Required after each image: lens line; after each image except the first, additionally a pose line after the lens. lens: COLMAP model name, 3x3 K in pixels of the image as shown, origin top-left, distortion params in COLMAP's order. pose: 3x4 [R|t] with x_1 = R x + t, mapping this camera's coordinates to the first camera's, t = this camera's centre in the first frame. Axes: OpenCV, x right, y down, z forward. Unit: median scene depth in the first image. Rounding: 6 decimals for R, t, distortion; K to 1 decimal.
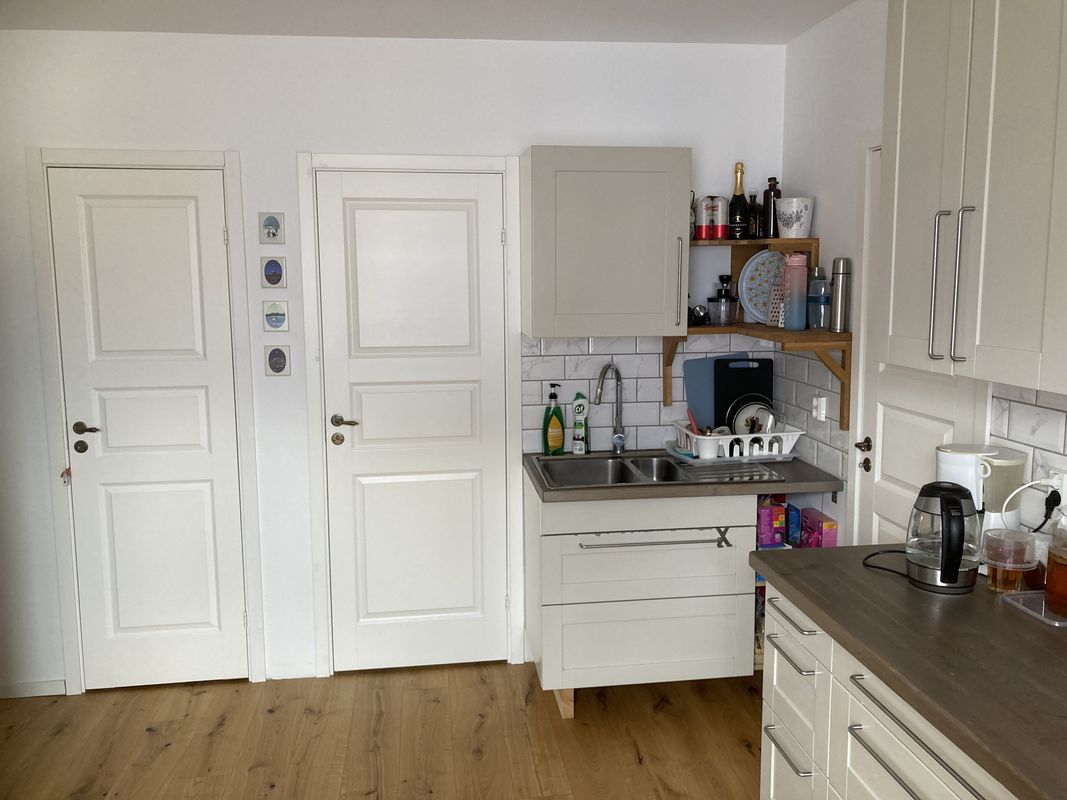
lens RADIAL K [[874.5, 0, 534.4], [0, 874.5, 393.9], [0, 0, 1]] dist [0.011379, -0.002125]
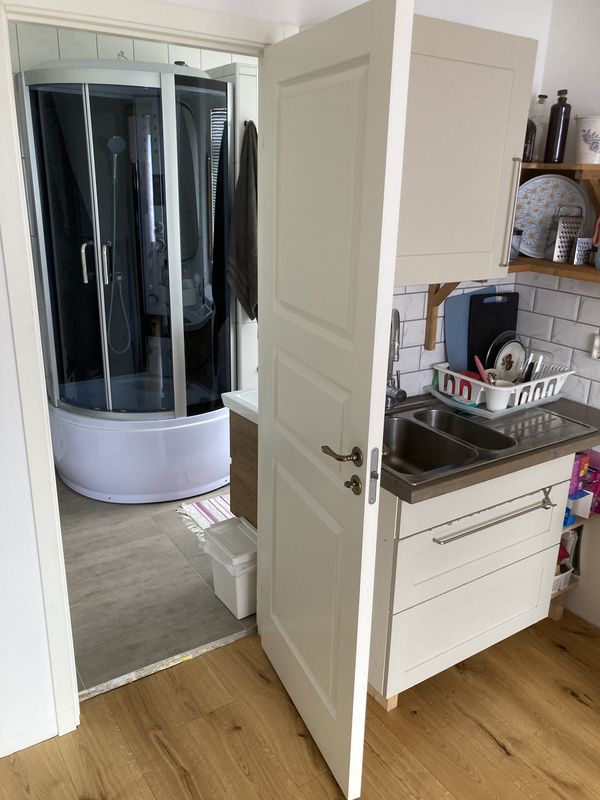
lens RADIAL K [[655.7, 0, 299.1], [0, 655.7, 405.7], [0, 0, 1]] dist [0.011379, -0.002125]
pose [[0.896717, -0.119379, 0.426201, -0.290381], [0.029636, 0.976973, 0.211297, -0.083576], [-0.441611, -0.176842, 0.879606, 0.475069]]
